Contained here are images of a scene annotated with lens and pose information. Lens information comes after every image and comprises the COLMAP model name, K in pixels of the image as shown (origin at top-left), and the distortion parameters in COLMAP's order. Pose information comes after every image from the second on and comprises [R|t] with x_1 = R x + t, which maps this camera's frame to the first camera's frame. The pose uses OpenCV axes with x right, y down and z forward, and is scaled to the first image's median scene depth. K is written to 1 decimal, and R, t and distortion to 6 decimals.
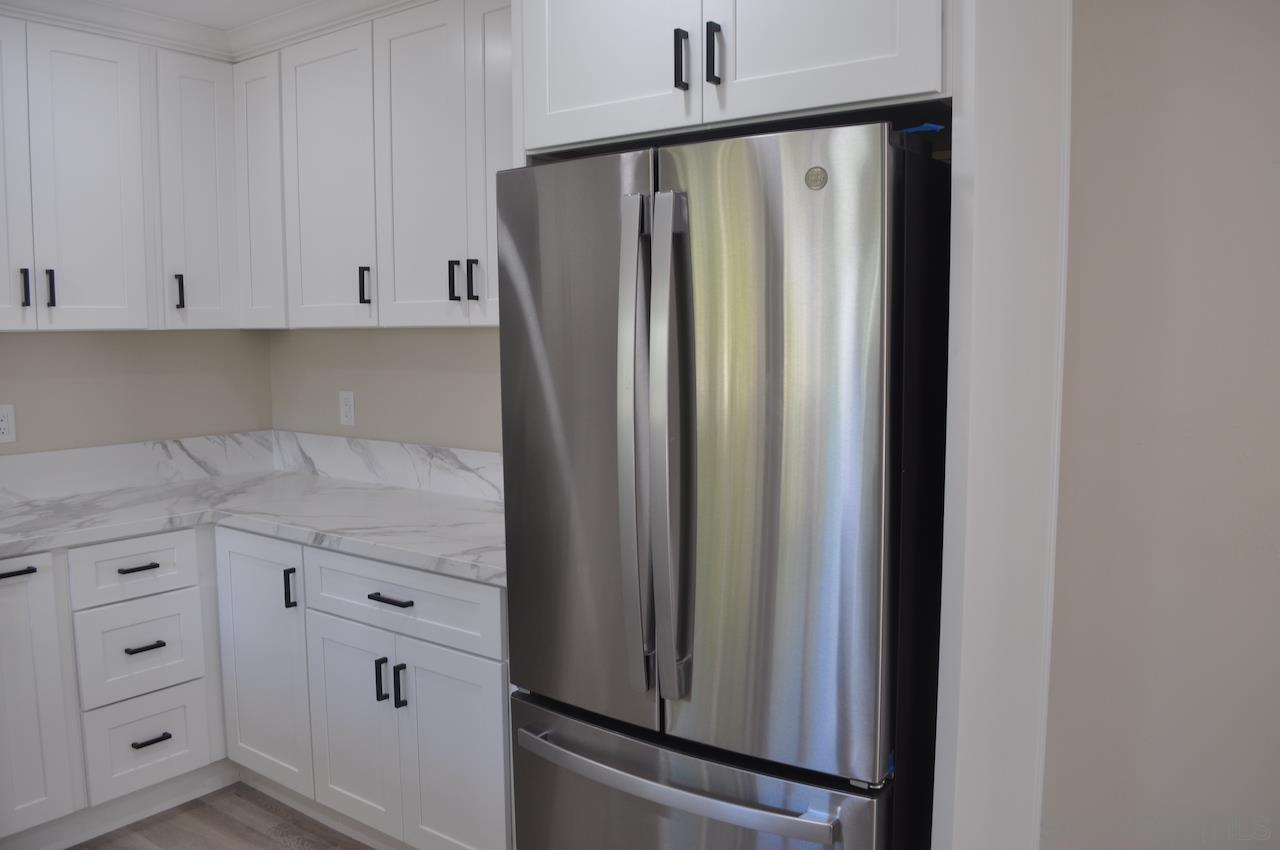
lens RADIAL K [[1036.0, 0, 640.0], [0, 1036.0, 425.0], [0, 0, 1]] dist [0.003215, -0.068189]
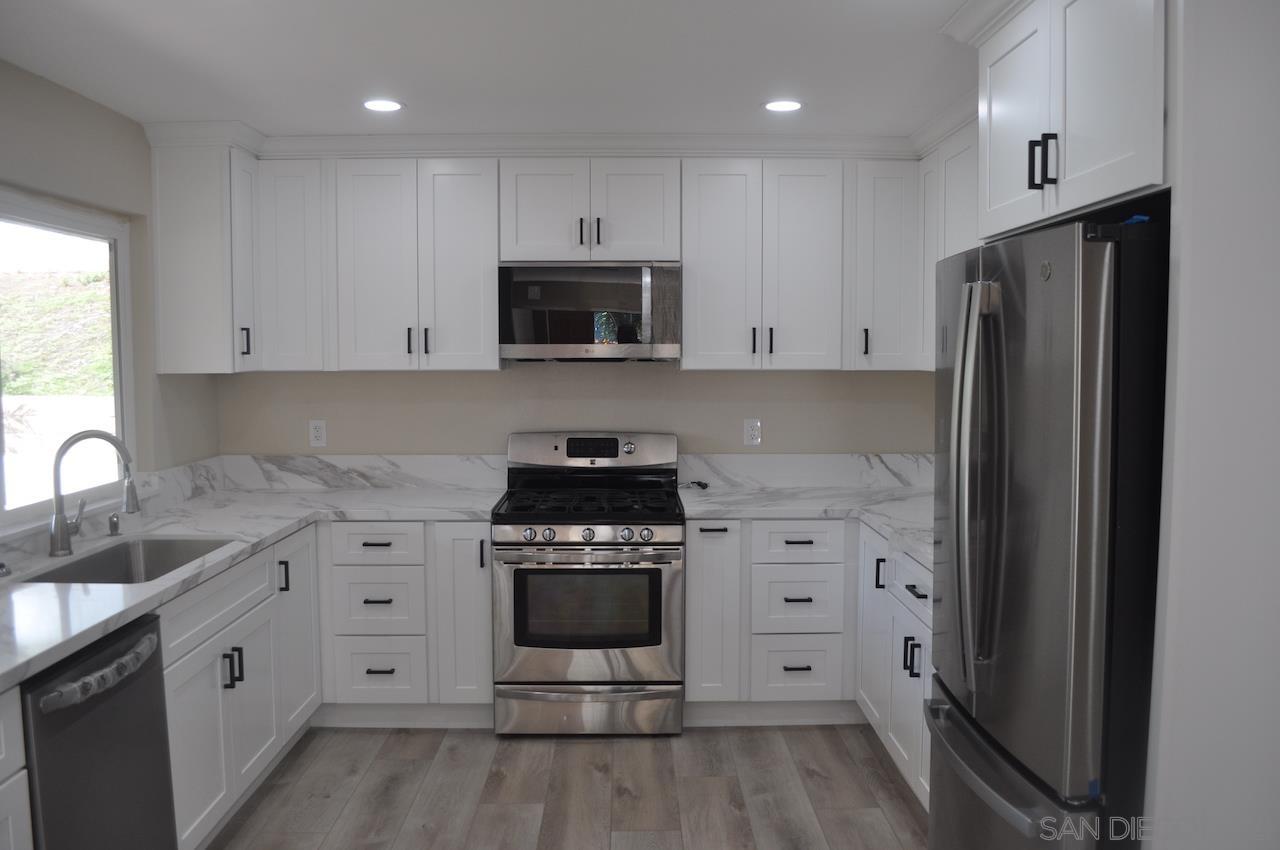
lens RADIAL K [[1065.0, 0, 640.0], [0, 1065.0, 425.0], [0, 0, 1]] dist [-0.007137, -0.001814]
pose [[0.624040, 0.061051, -0.779004, 0.473157], [-0.079270, 0.996746, 0.014615, -0.021726], [0.777361, 0.052631, 0.626849, -0.071876]]
